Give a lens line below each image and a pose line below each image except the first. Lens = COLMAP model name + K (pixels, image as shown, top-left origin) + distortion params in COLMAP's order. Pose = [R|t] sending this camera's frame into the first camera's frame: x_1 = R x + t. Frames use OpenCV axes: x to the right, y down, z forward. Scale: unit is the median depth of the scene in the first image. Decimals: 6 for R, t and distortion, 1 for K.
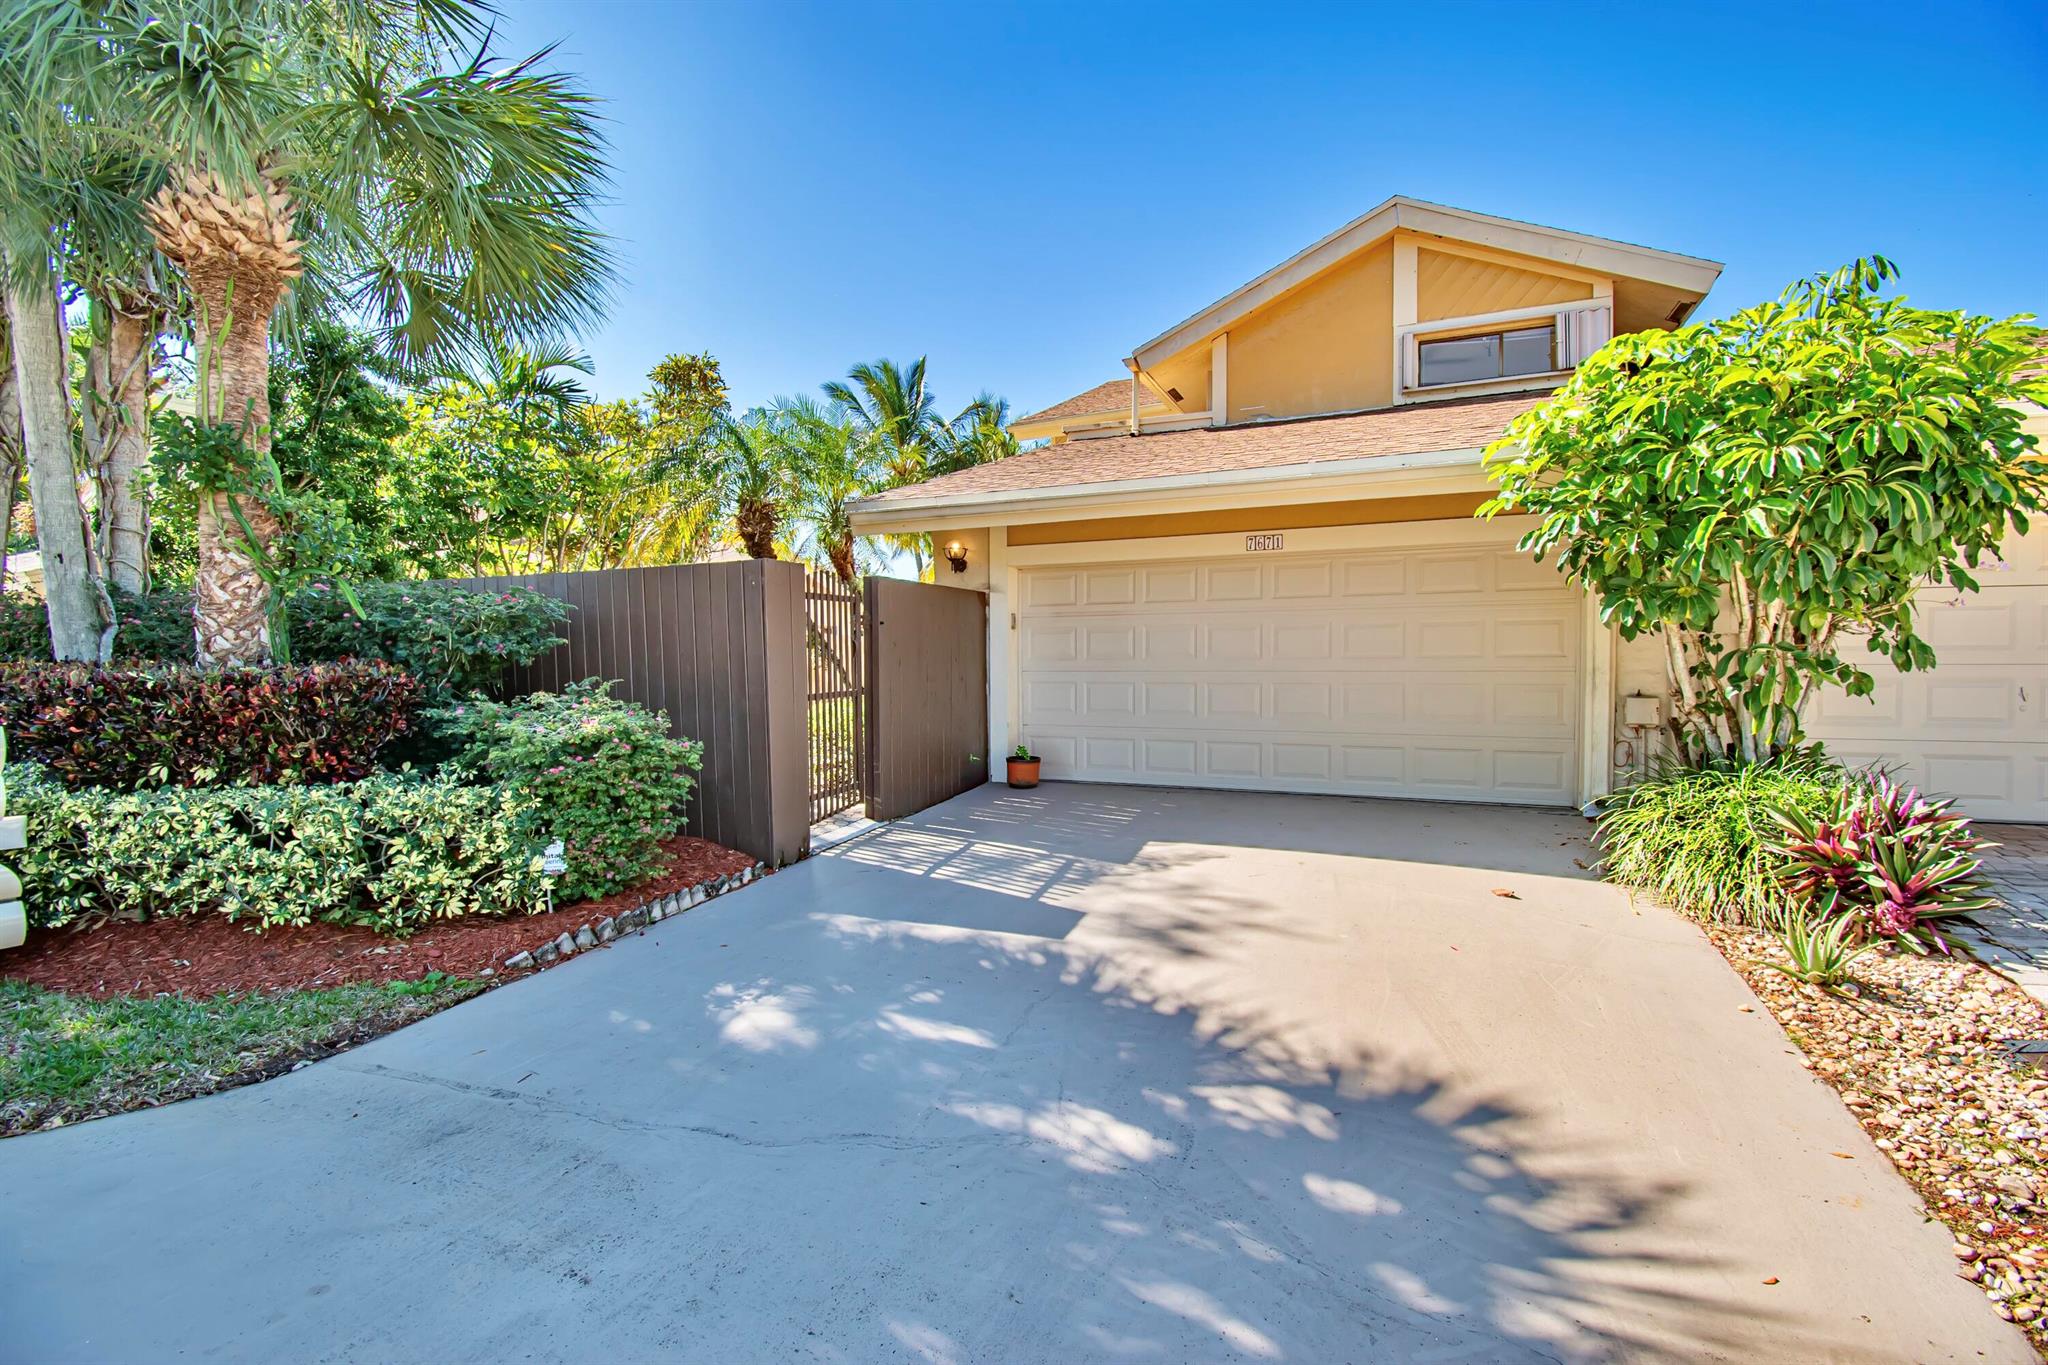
lens RADIAL K [[908.6, 0, 1024.5], [0, 908.6, 668.9], [0, 0, 1]] dist [0.002523, -0.017229]
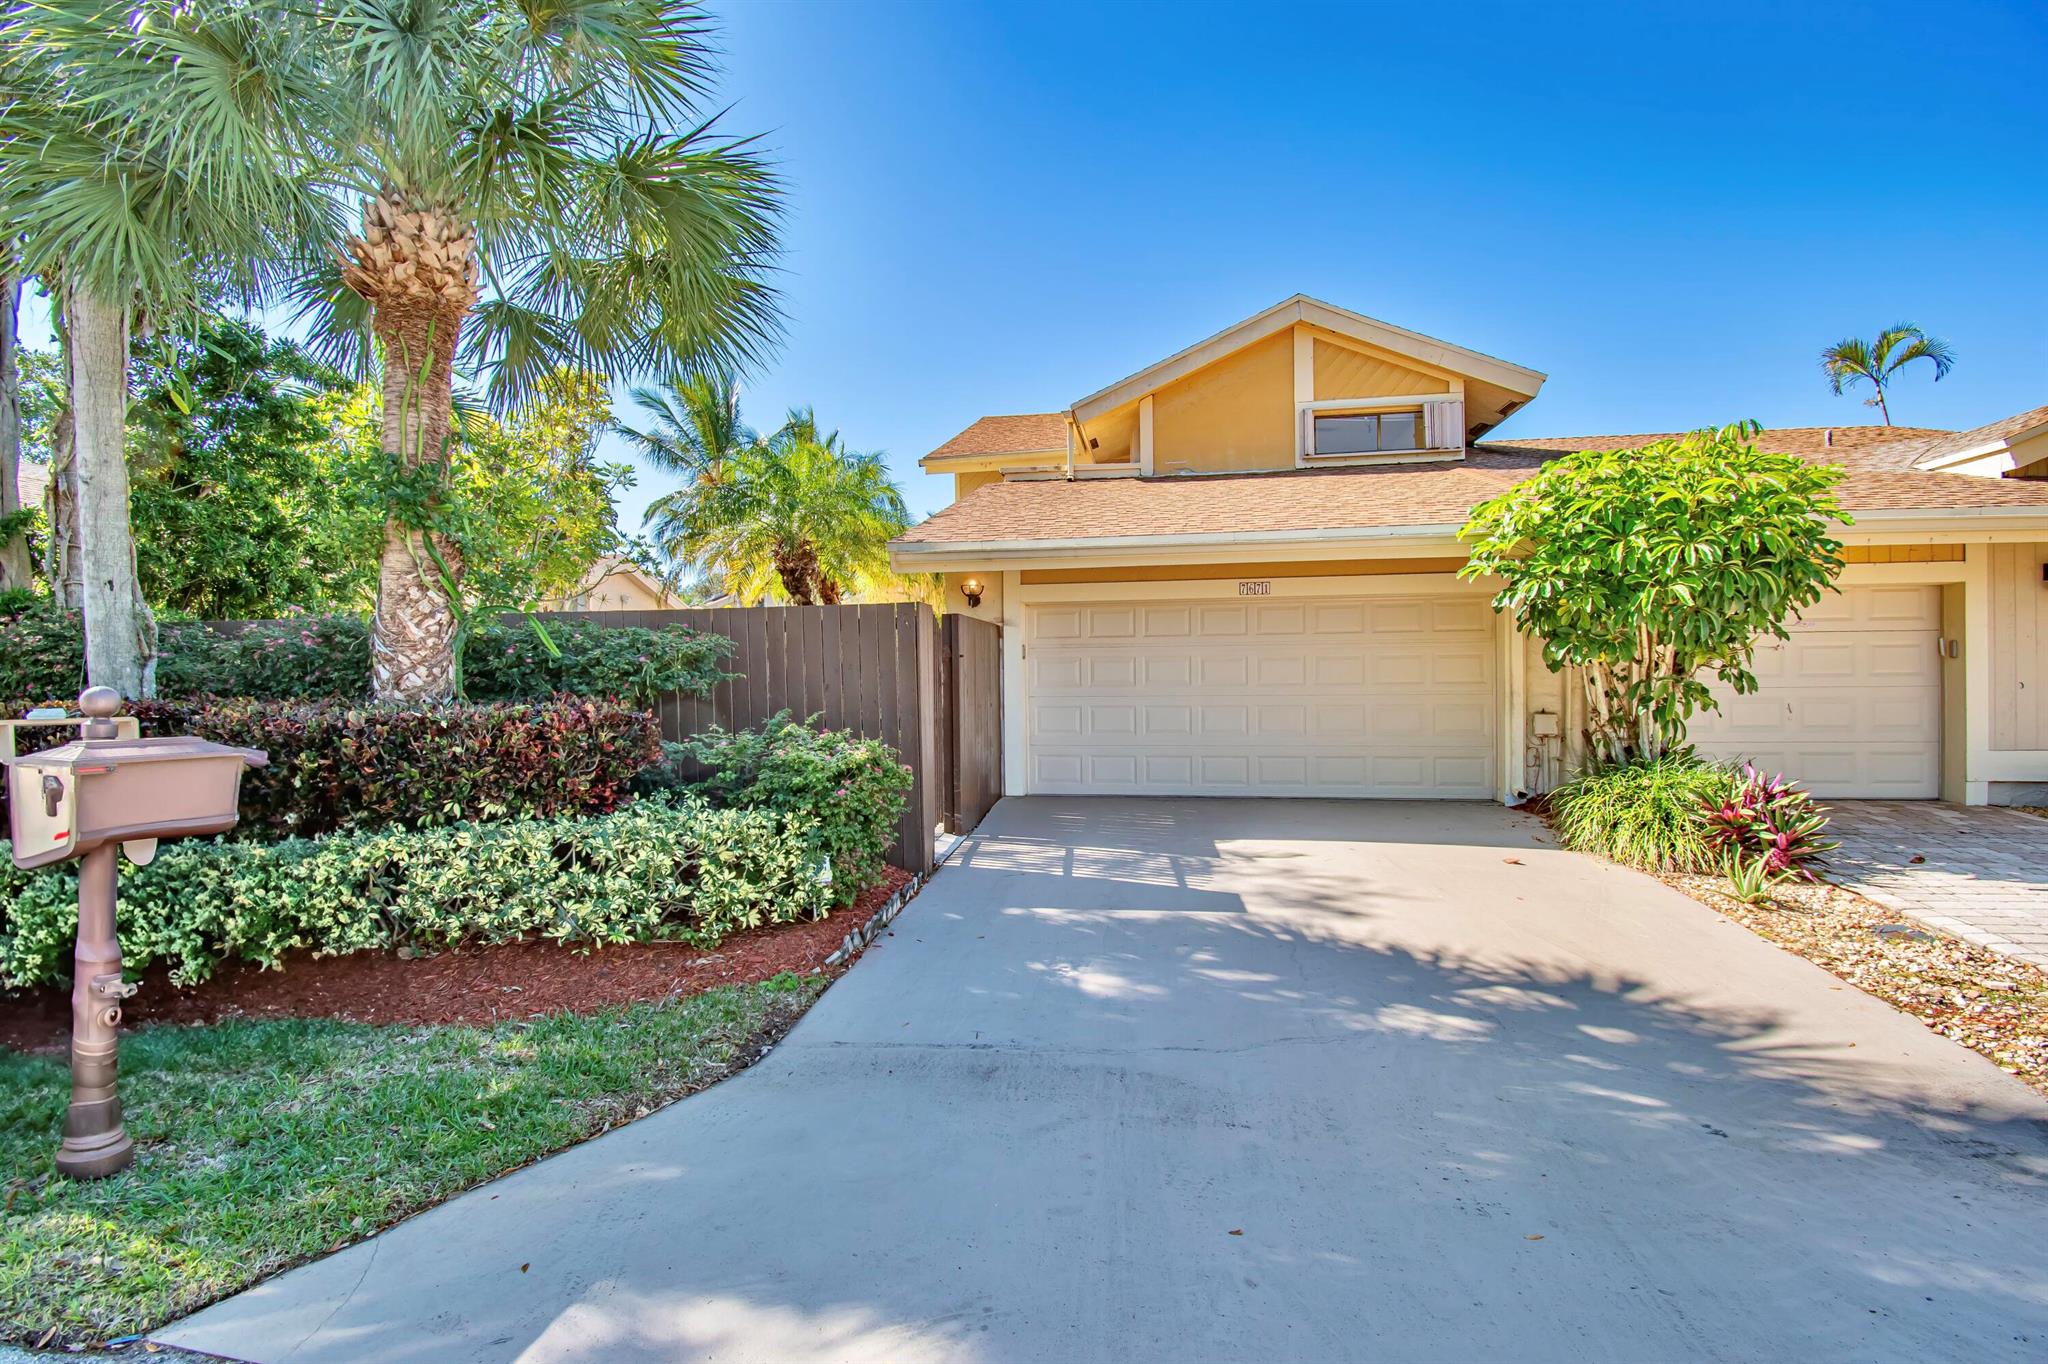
lens RADIAL K [[908.6, 0, 1040.4], [0, 908.6, 671.9], [0, 0, 1]] dist [0.002523, -0.017229]
pose [[0.970632, -0.002417, 0.240559, -0.466932], [0.006900, 0.999818, -0.017793, -0.015422], [-0.240472, 0.018931, 0.970472, -0.146328]]
